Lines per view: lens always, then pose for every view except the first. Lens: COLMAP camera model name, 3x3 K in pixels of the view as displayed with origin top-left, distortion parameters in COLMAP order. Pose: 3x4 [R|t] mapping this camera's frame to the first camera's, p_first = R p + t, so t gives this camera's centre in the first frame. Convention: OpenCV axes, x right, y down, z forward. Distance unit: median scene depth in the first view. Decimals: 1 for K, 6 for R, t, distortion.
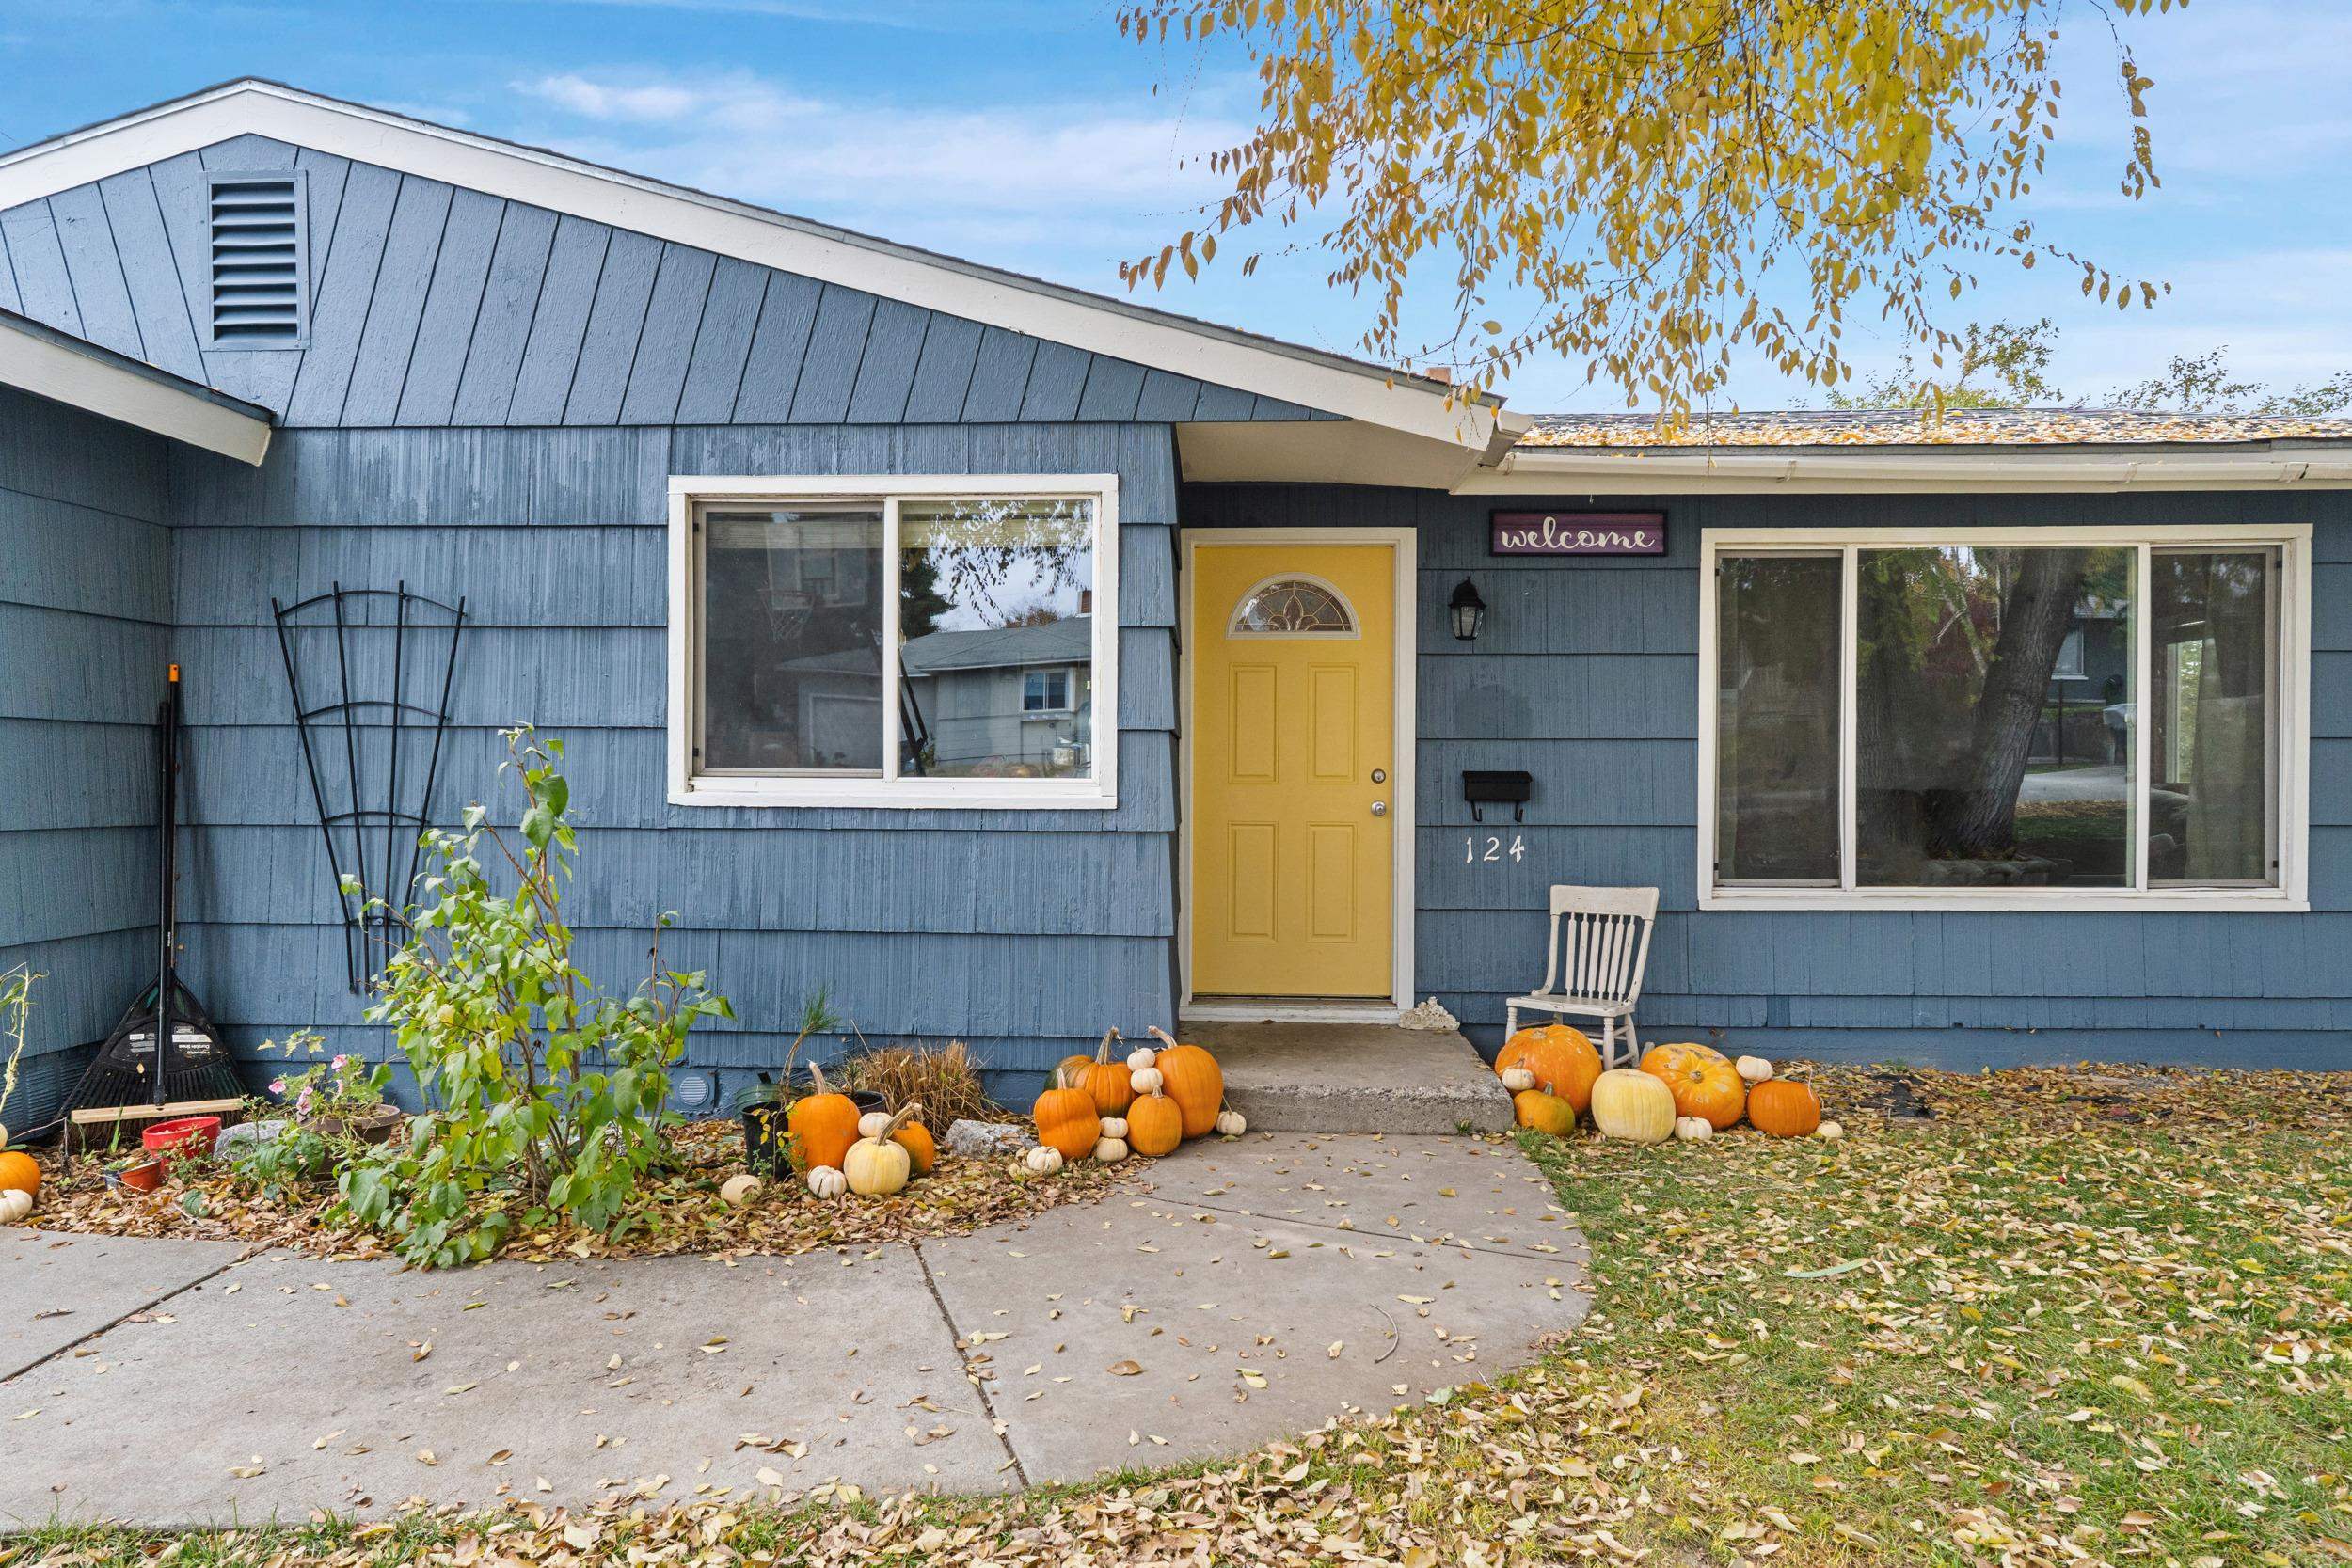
lens RADIAL K [[1388.2, 0, 1176.0], [0, 1388.2, 784.0], [0, 0, 1]] dist [-0.009084, -0.001087]
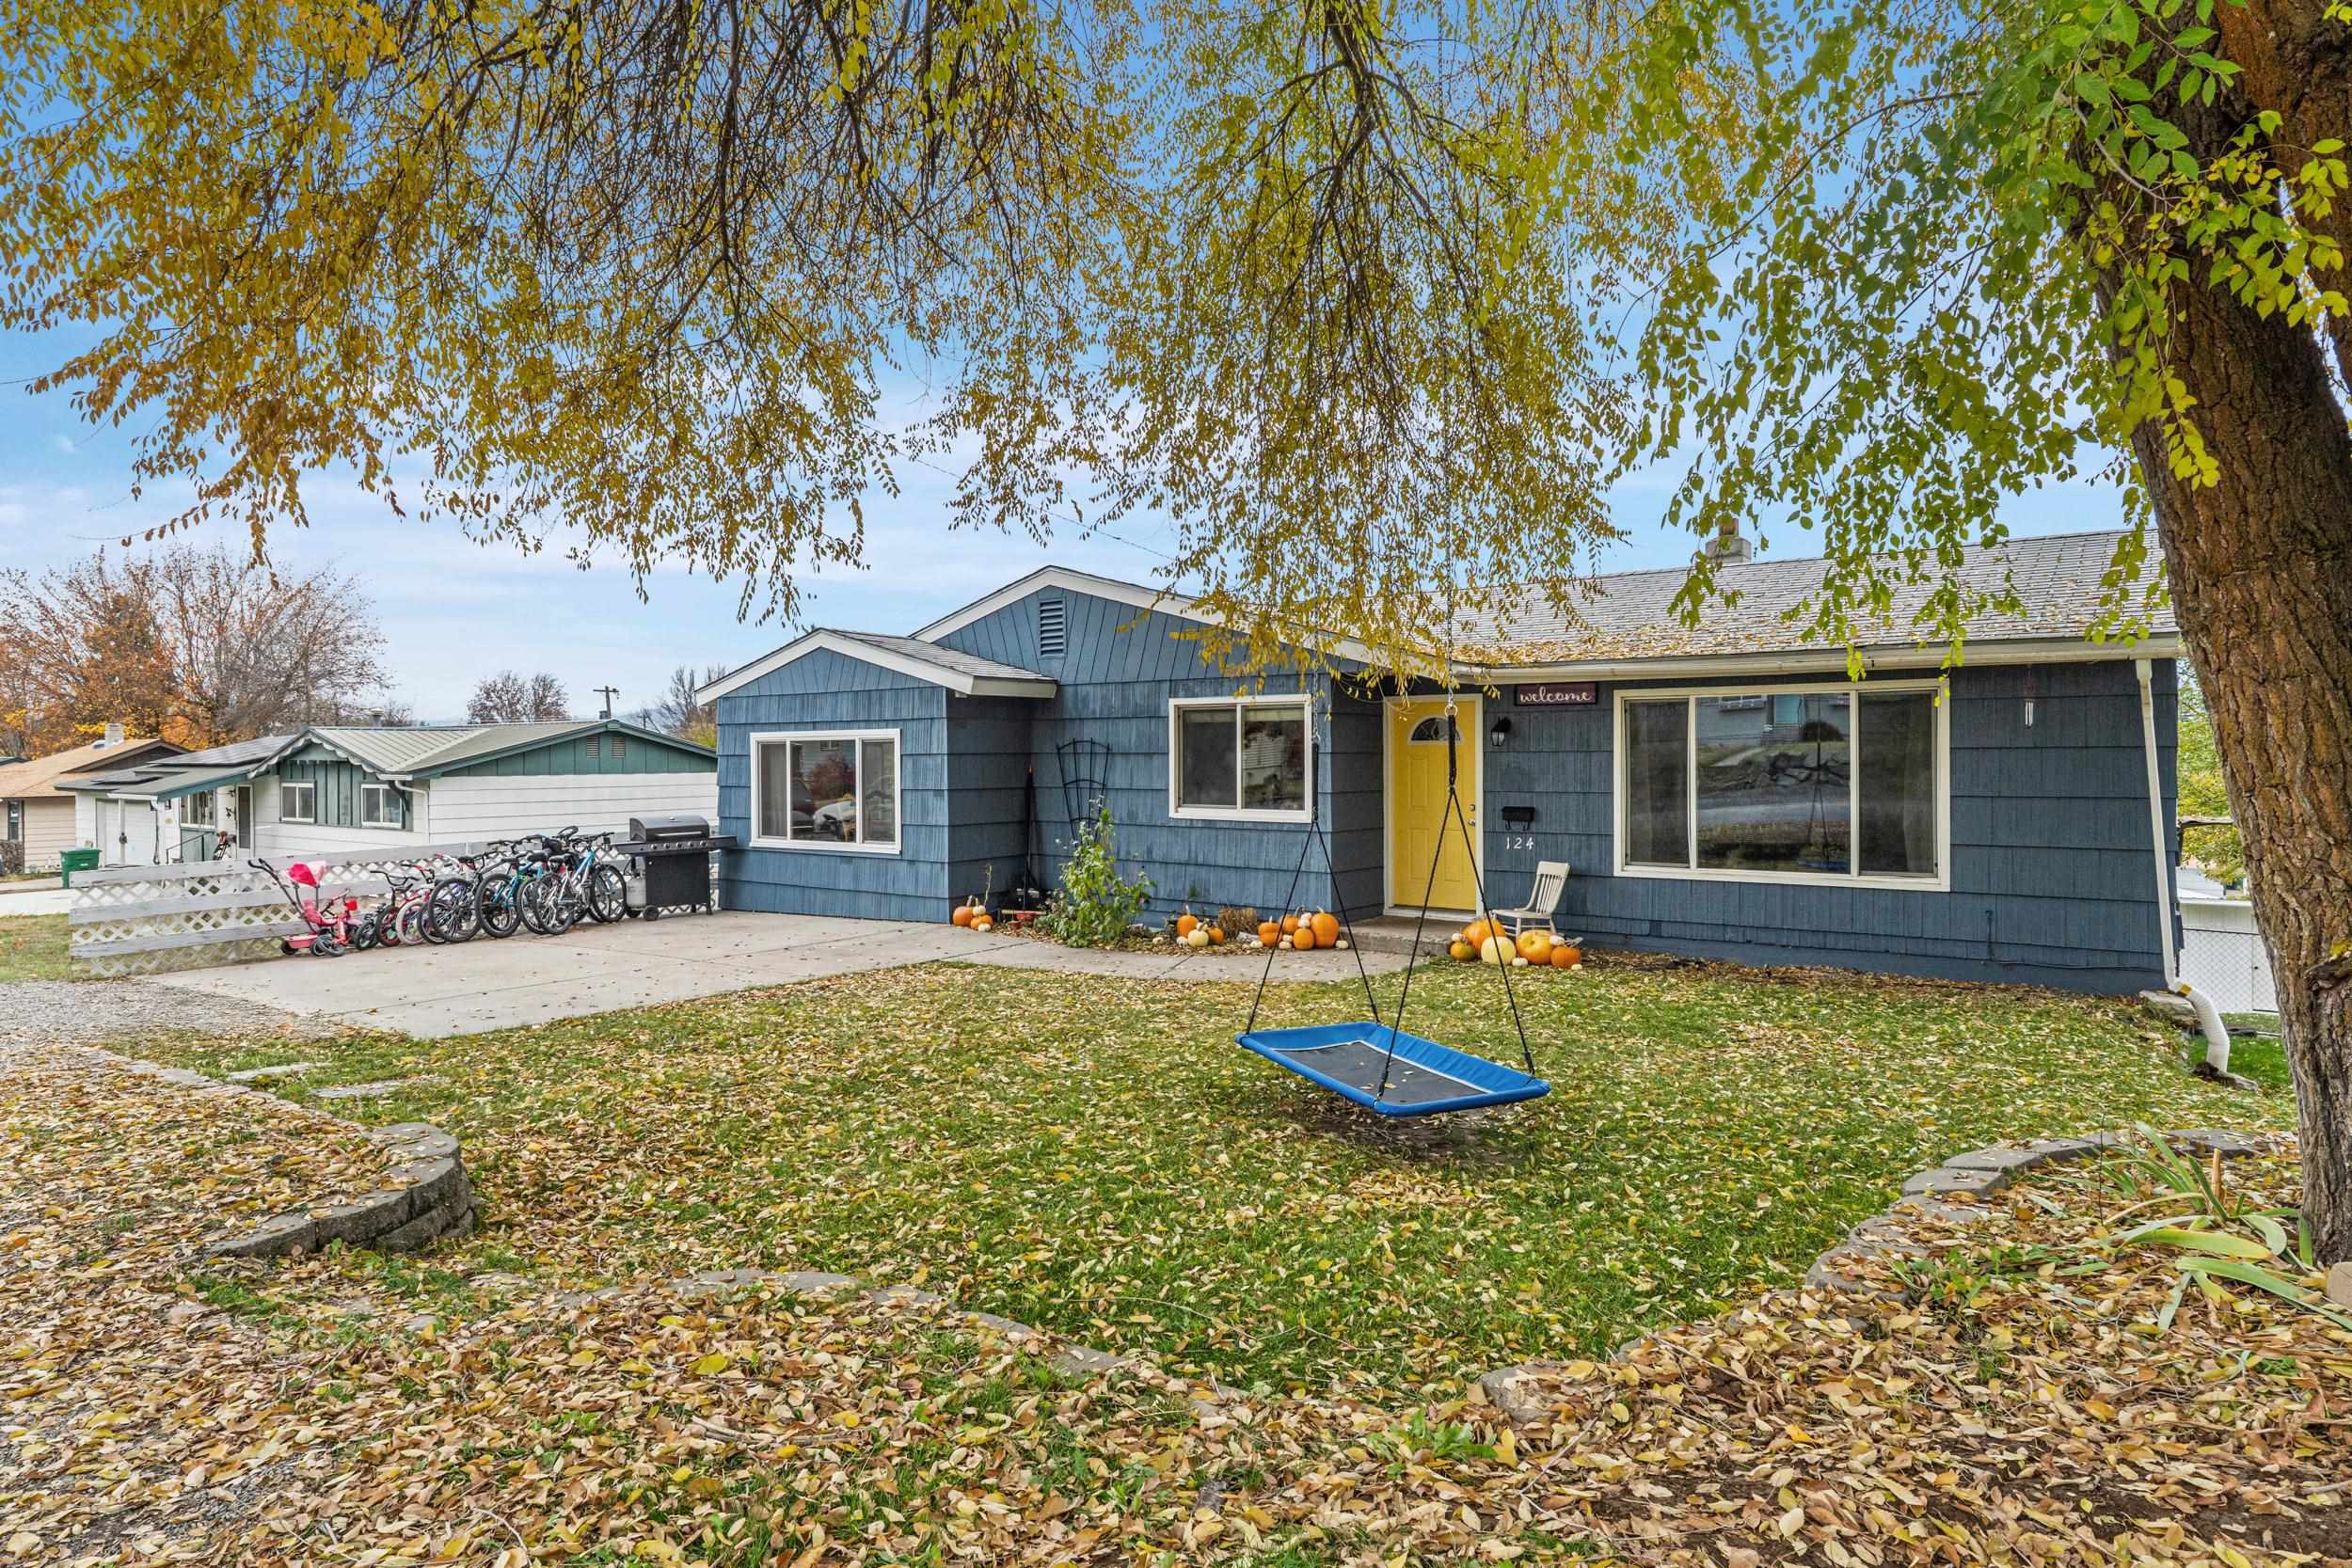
lens RADIAL K [[1388.2, 0, 1176.0], [0, 1388.2, 784.0], [0, 0, 1]] dist [-0.009084, -0.001087]
pose [[0.826983, 0.006454, -0.562190, 1.193605], [0.001089, 0.999914, 0.013082, -0.087252], [0.562226, -0.011431, 0.826904, -1.272796]]
